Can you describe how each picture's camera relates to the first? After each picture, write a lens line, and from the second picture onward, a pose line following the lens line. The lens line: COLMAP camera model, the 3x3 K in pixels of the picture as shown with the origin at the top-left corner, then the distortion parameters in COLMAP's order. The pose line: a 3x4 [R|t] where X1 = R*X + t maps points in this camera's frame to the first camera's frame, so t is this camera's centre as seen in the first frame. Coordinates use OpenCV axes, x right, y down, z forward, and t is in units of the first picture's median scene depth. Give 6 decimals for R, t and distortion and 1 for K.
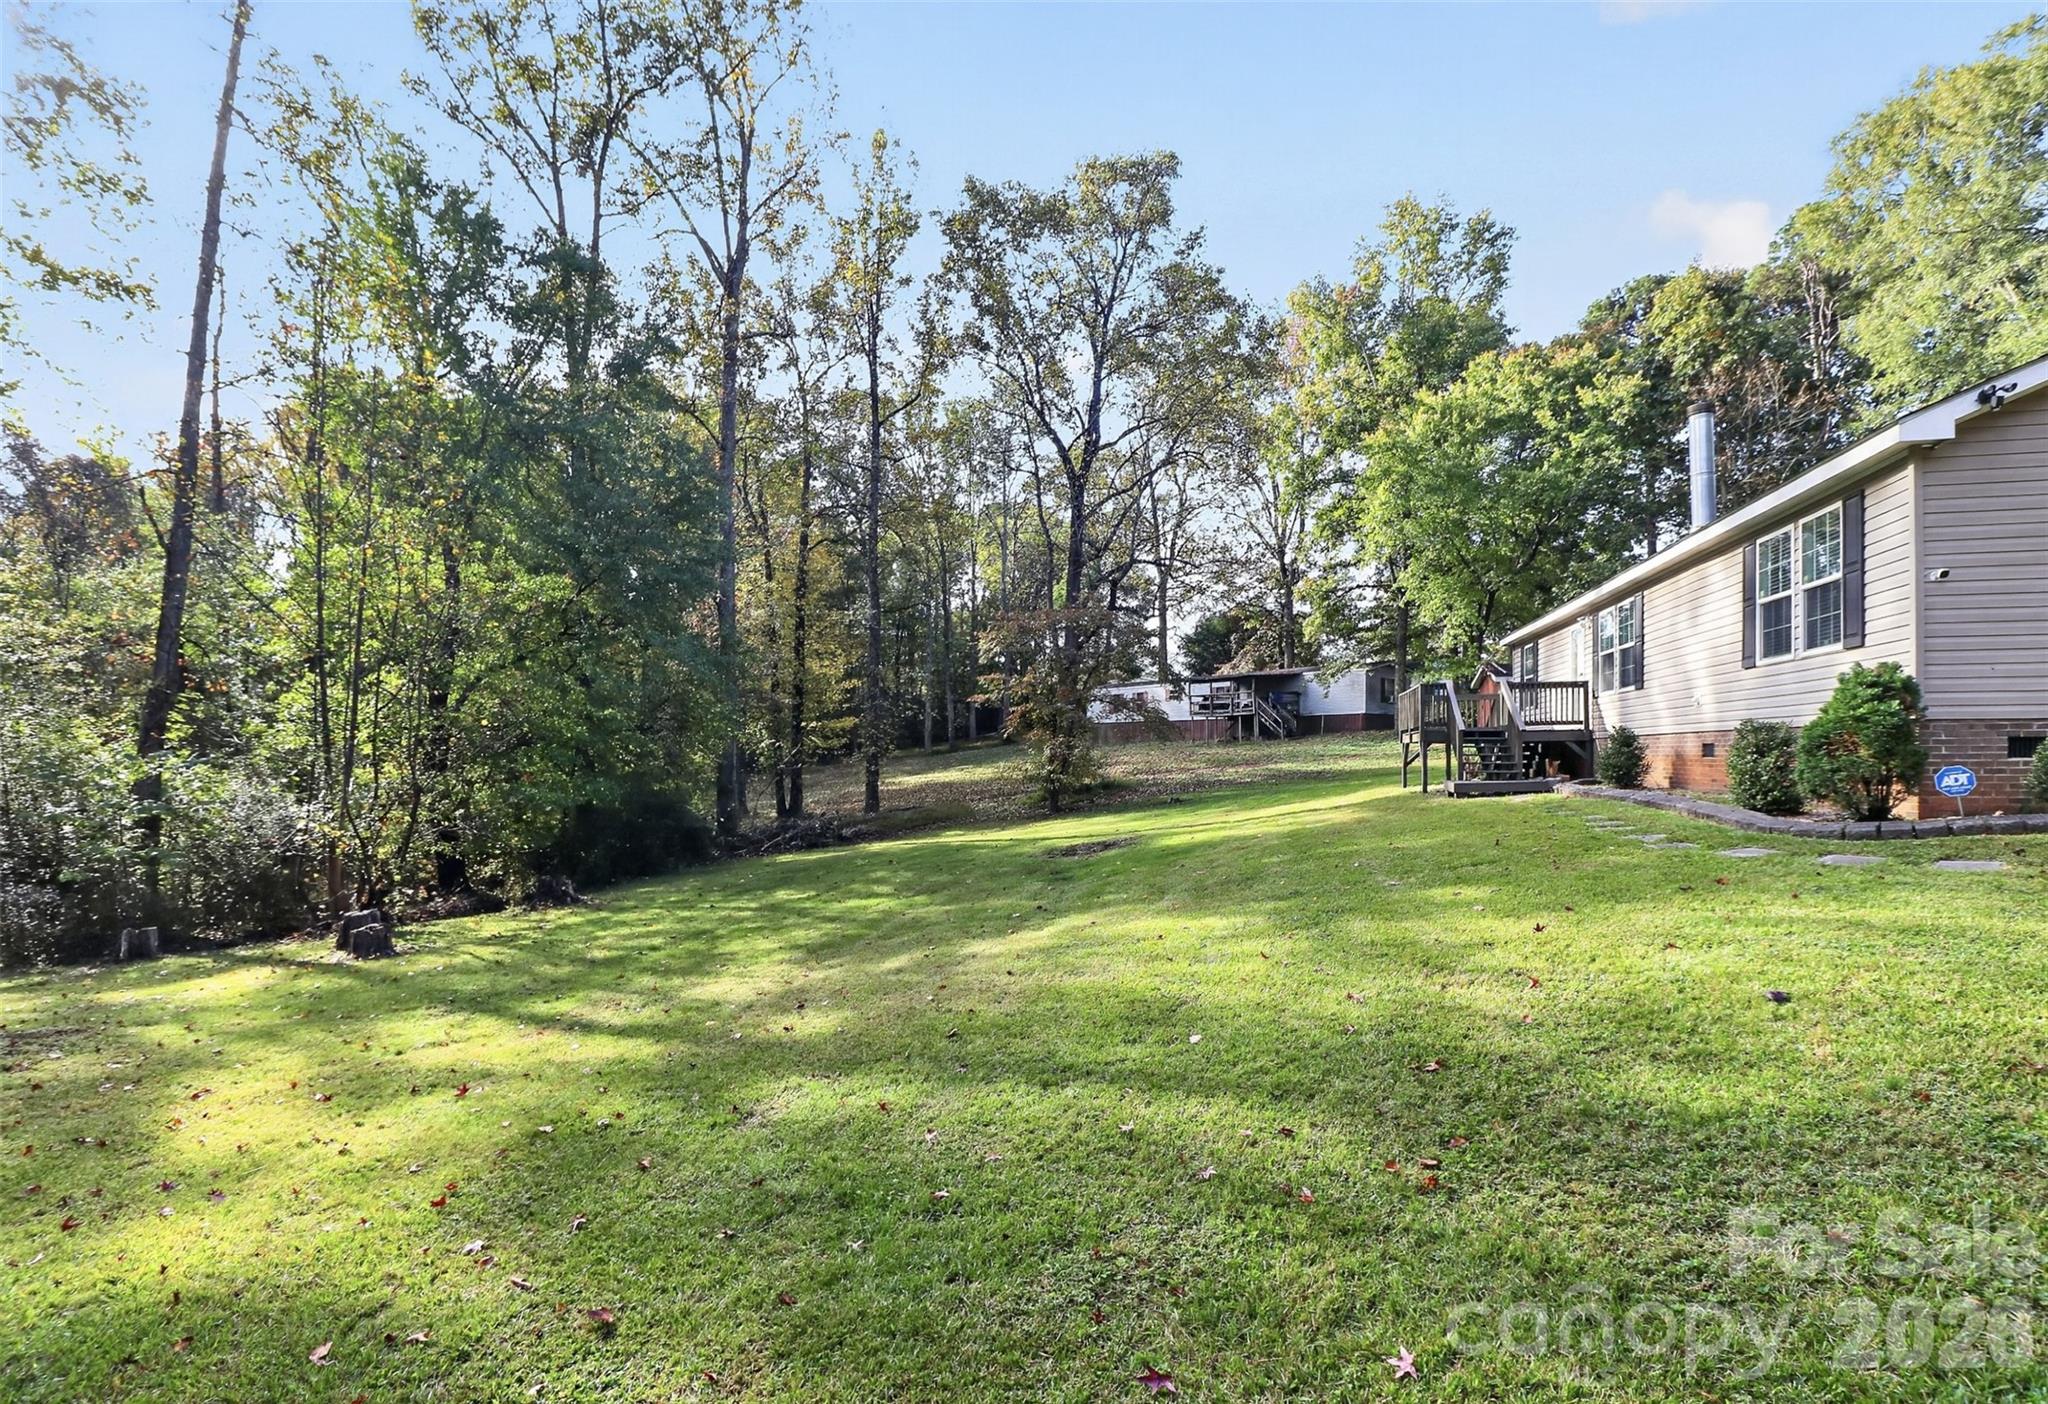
lens RADIAL K [[941.4, 0, 968.4], [0, 941.4, 762.6], [0, 0, 1]] dist [-0.017698, -0.001663]
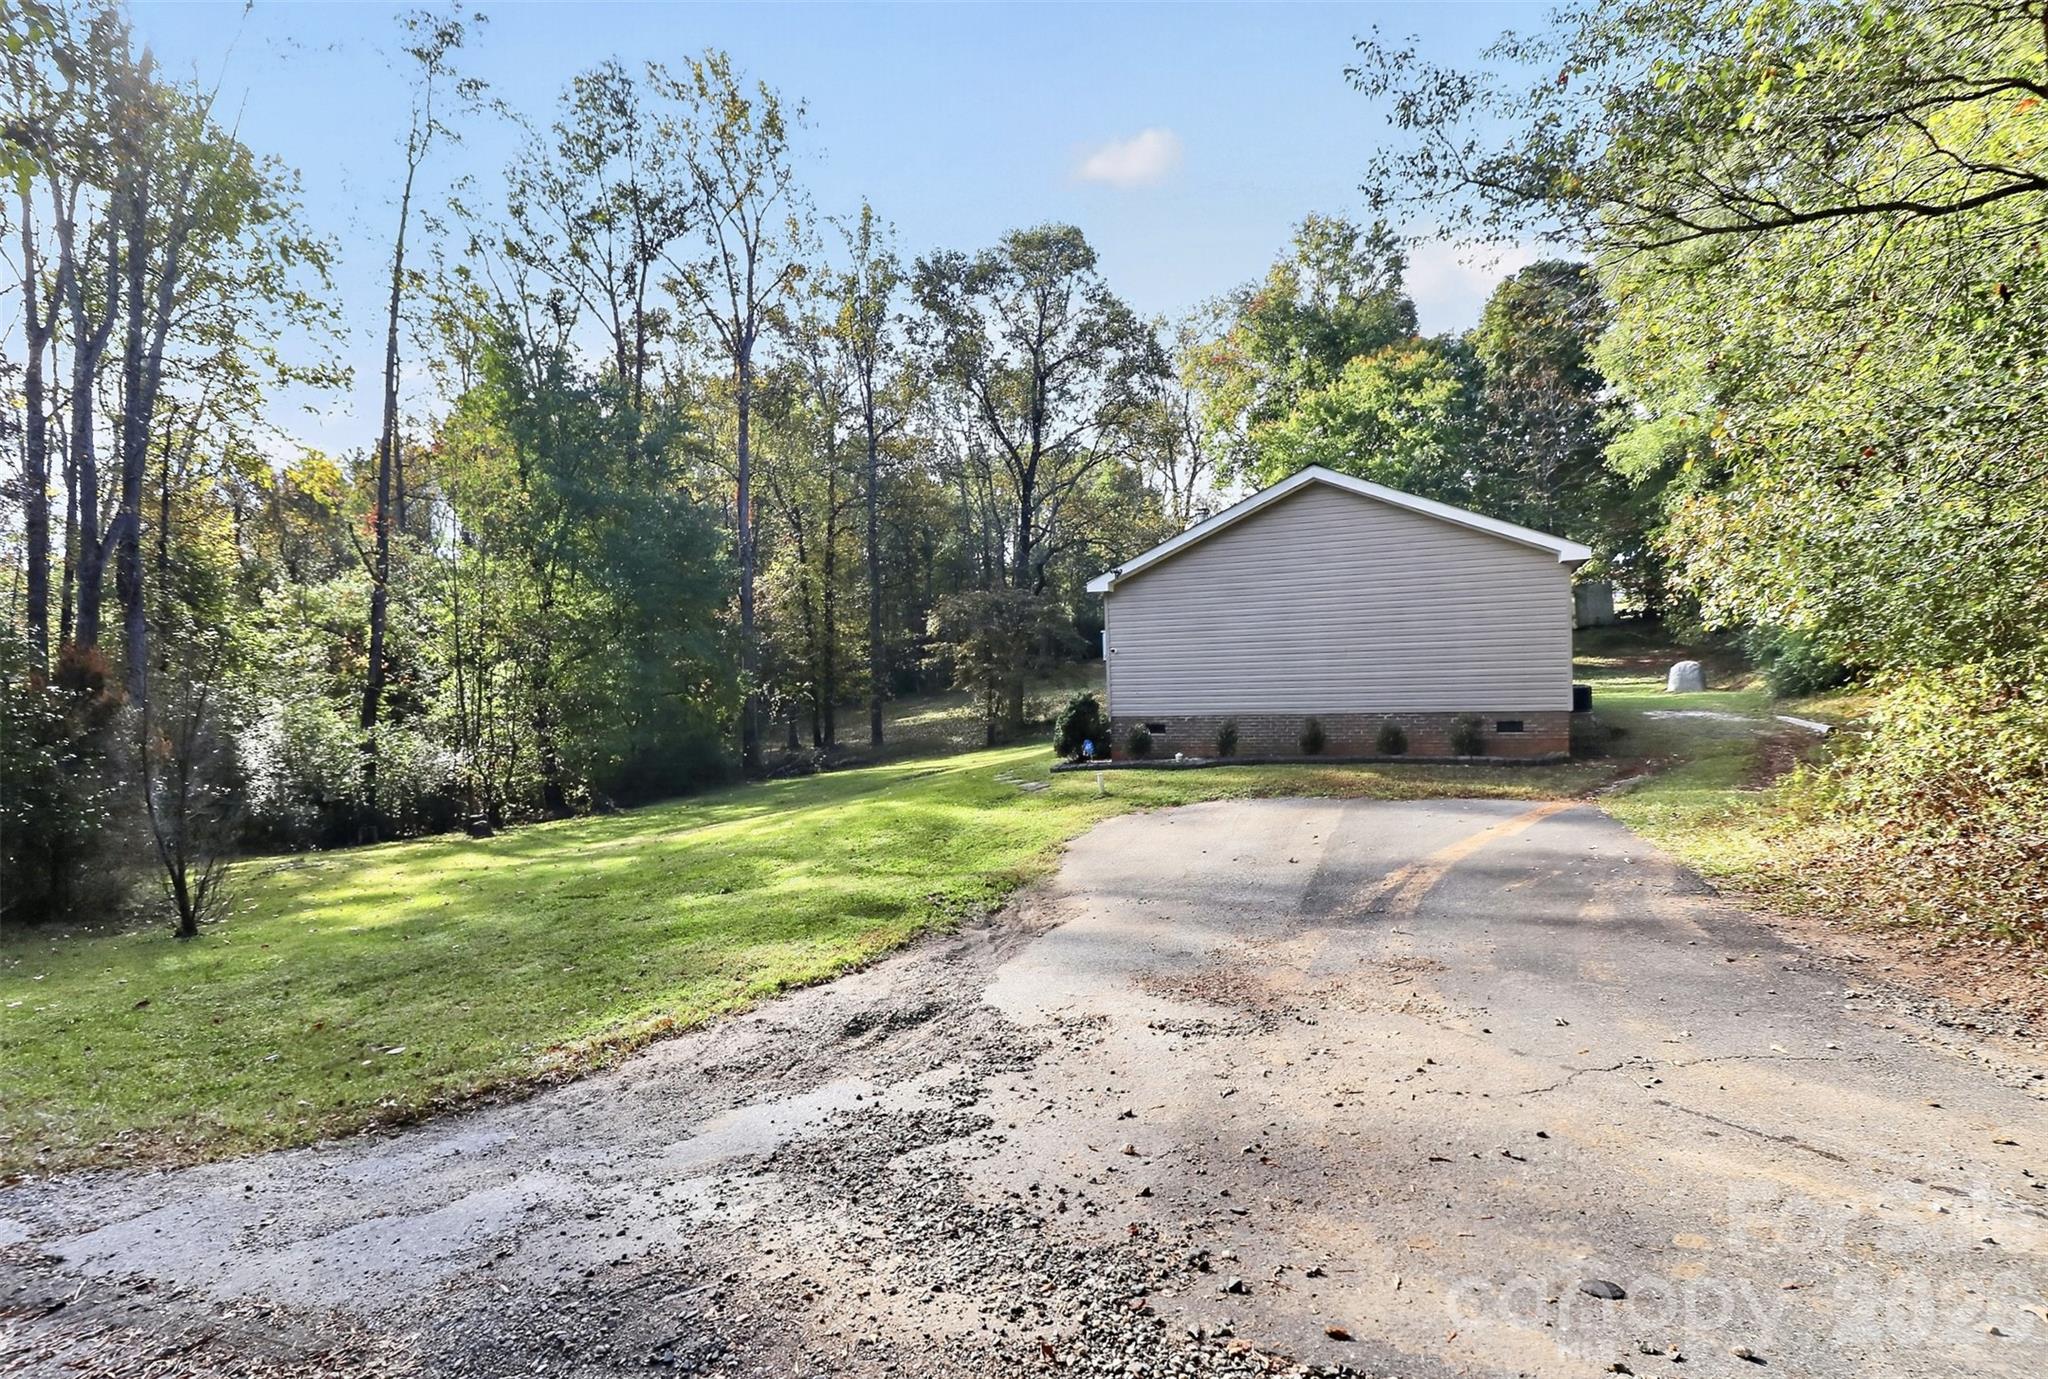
lens RADIAL K [[1005.5, 0, 1022.2], [0, 1005.5, 693.6], [0, 0, 1]] dist [-0.000338, -0.007440]
pose [[0.990603, -0.022253, -0.134950, 0.329023], [0.024970, 0.999517, 0.018478, -0.044063], [0.134473, -0.021674, 0.990680, -0.392844]]
